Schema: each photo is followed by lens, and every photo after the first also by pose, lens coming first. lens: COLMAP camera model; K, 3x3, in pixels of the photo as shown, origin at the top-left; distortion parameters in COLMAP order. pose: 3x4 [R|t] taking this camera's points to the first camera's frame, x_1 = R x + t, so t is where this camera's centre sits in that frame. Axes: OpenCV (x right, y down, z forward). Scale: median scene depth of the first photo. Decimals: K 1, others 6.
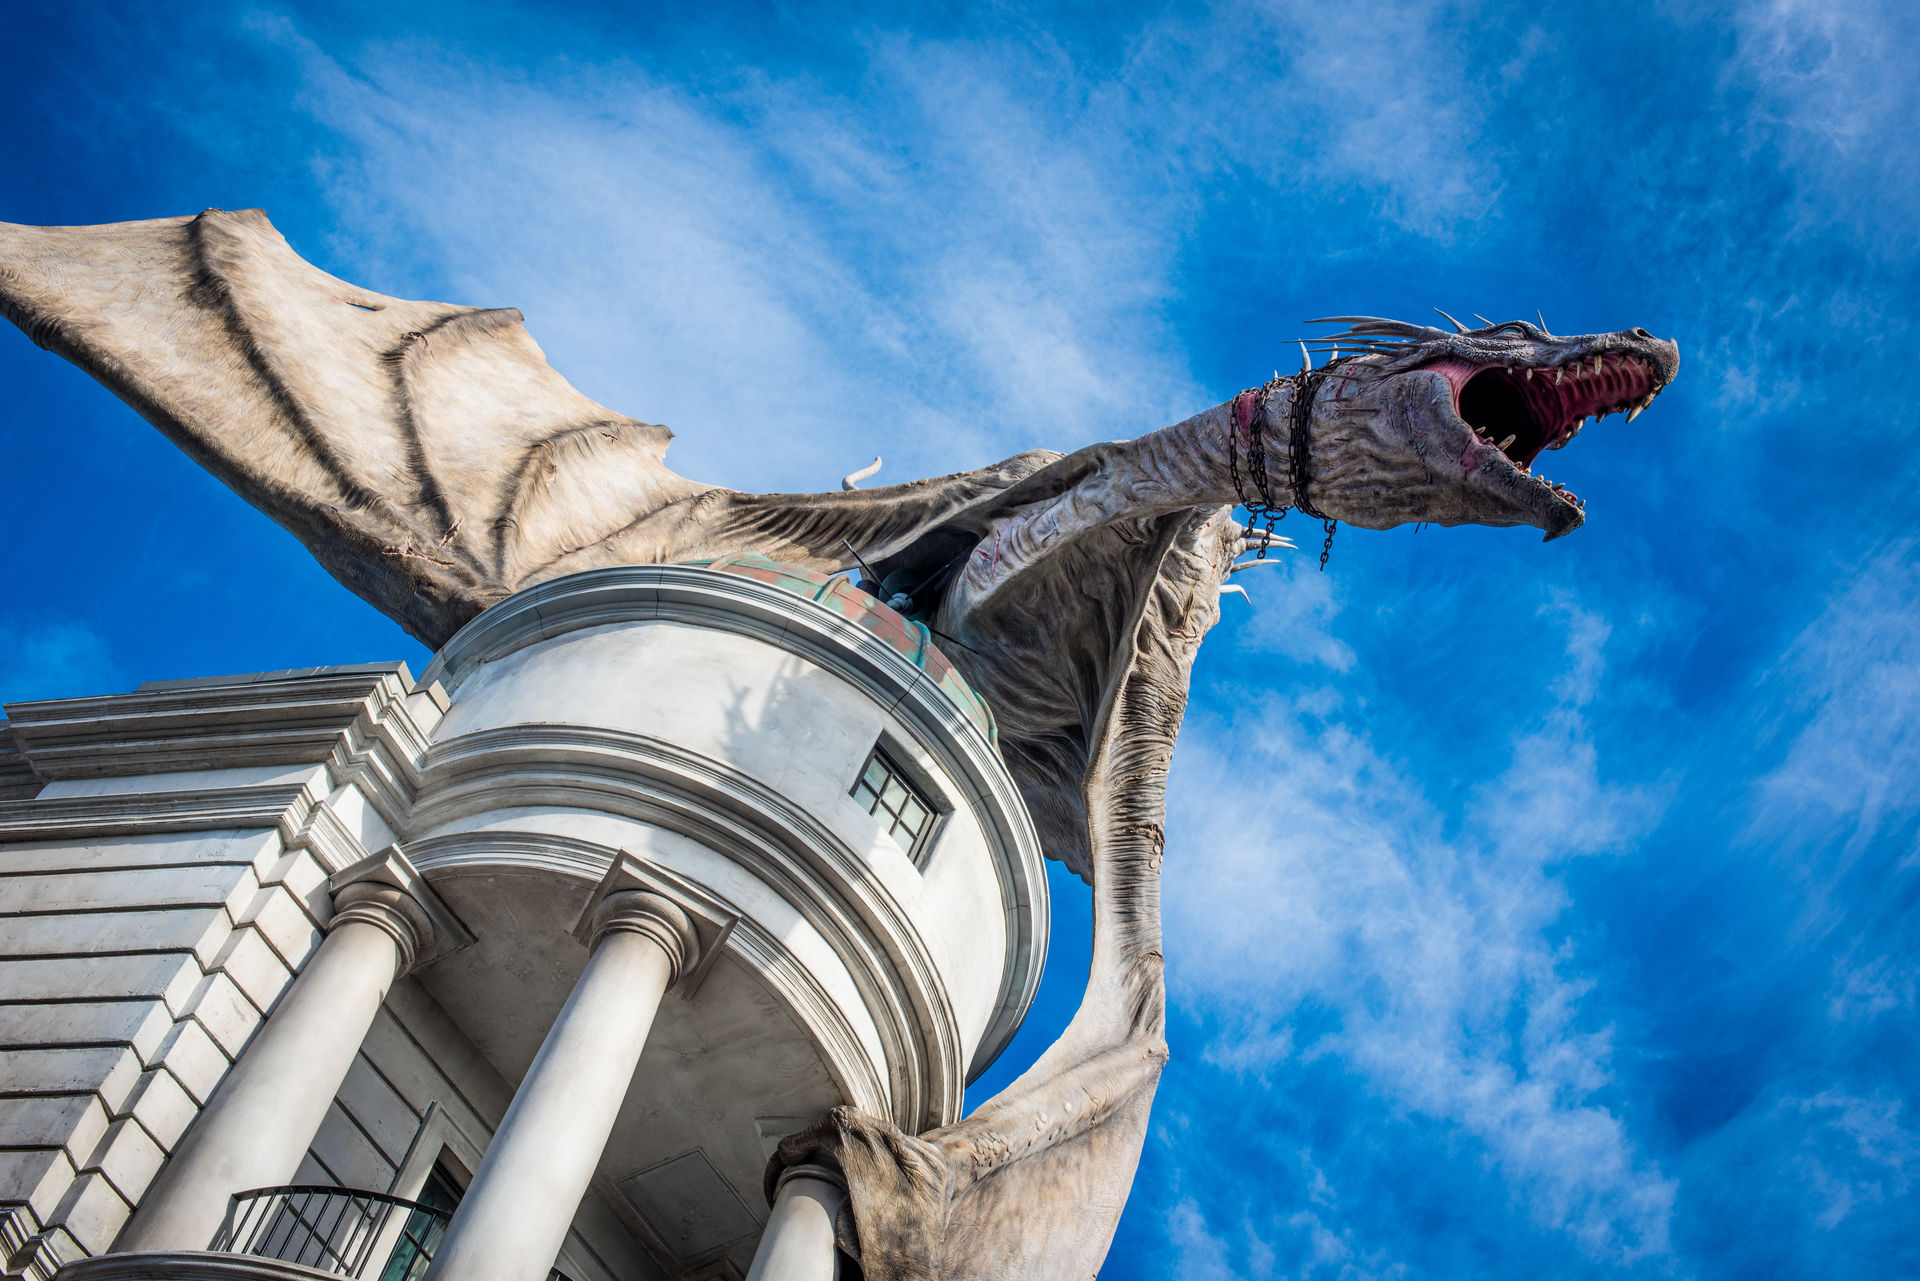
lens RADIAL K [[2865.3, 0, 960.0], [0, 2865.3, 640.5], [0, 0, 1]] dist [-0.136864, 0.156725]
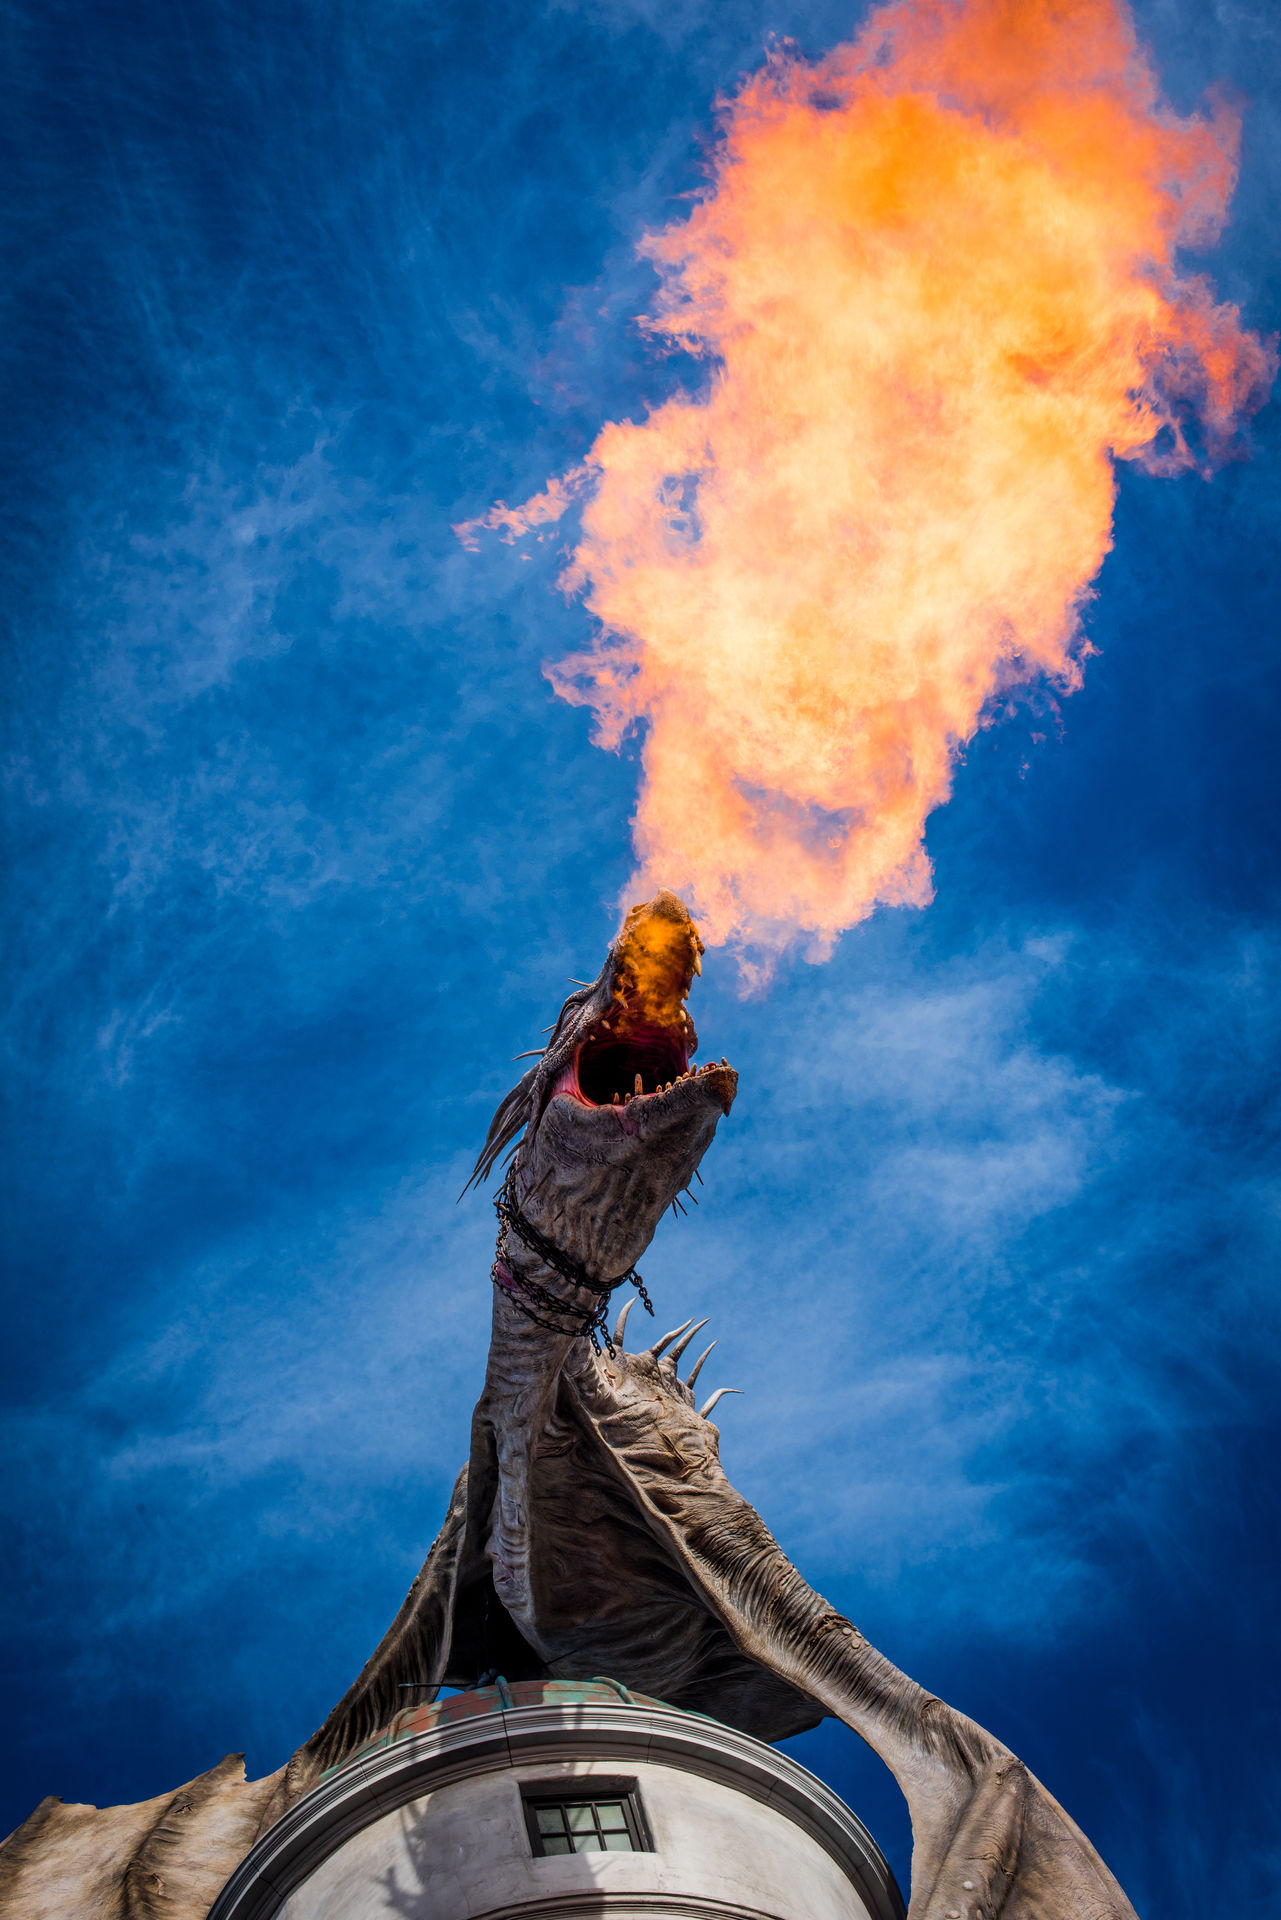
lens RADIAL K [[2865.3, 0, 640.5], [0, 2865.3, 960.0], [0, 0, 1]] dist [-0.136864, 0.156725]
pose [[0.621493, -0.773495, 0.124302, 0.083504], [0.777734, 0.590086, -0.216630, 0.095075], [0.094214, 0.231308, 0.968308, 0.034186]]
